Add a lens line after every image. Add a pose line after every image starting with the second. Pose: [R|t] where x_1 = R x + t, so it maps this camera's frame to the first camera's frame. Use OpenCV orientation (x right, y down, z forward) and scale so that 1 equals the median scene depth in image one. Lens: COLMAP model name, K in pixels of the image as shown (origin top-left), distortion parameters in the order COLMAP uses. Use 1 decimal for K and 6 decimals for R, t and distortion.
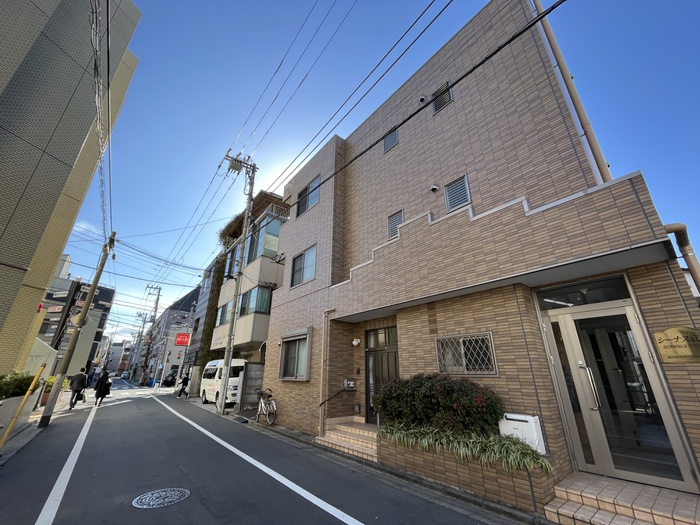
lens RADIAL K [[285.2, 0, 347.6], [0, 285.2, 262.6], [0, 0, 1]] dist [-0.004686, 0.000016]
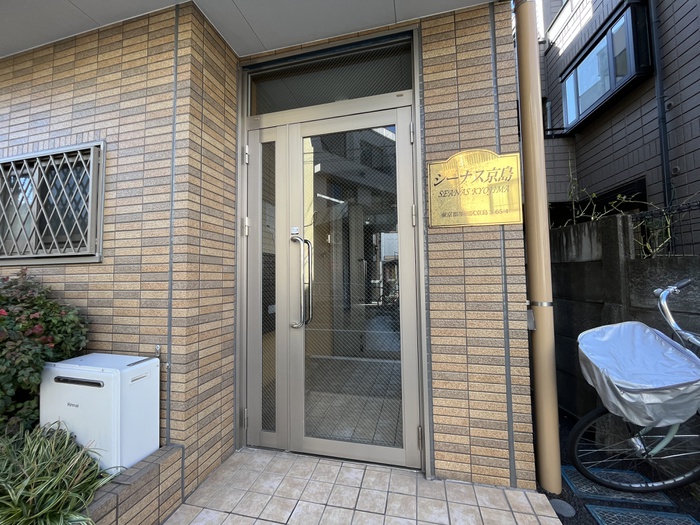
lens RADIAL K [[285.2, 0, 350.5], [0, 285.2, 264.0], [0, 0, 1]] dist [-0.004686, 0.000016]
pose [[0.789551, 0.013242, 0.613542, 0.495542], [-0.205715, 0.947634, 0.244277, 0.221066], [-0.578179, -0.319084, 0.750929, 0.482254]]
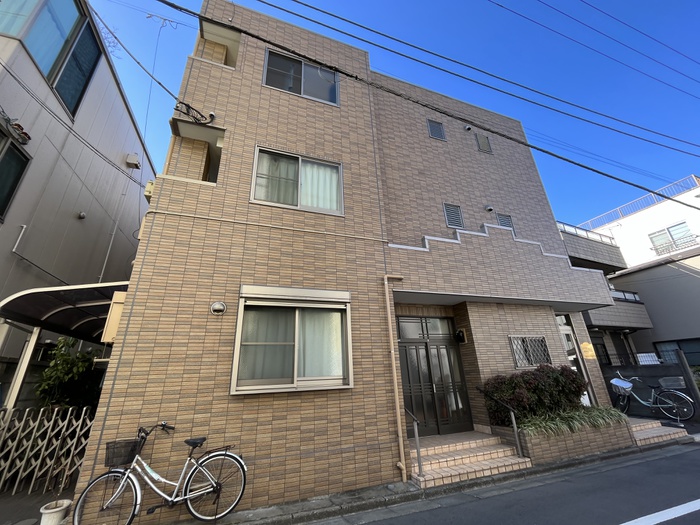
lens RADIAL K [[285.2, 0, 347.0], [0, 285.2, 261.2], [0, 0, 1]] dist [-0.004686, 0.000016]
pose [[0.324351, 0.332212, 0.885681, -1.075786], [-0.308013, 0.922366, -0.233173, 0.492938], [-0.894385, -0.197171, 0.401496, 1.280334]]
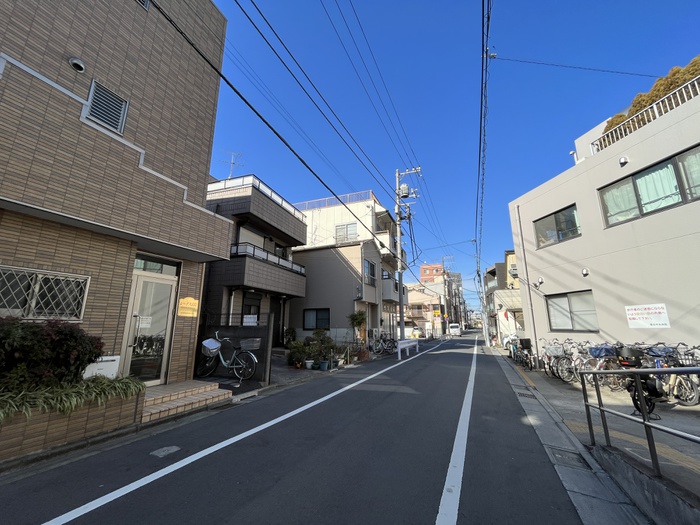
lens RADIAL K [[285.2, 0, 344.1], [0, 285.2, 262.6], [0, 0, 1]] dist [-0.004686, 0.000016]
pose [[-0.455067, 0.183668, 0.871310, -0.639084], [-0.331736, 0.873090, -0.357302, 0.242206], [-0.826357, -0.451641, -0.336385, 0.606219]]
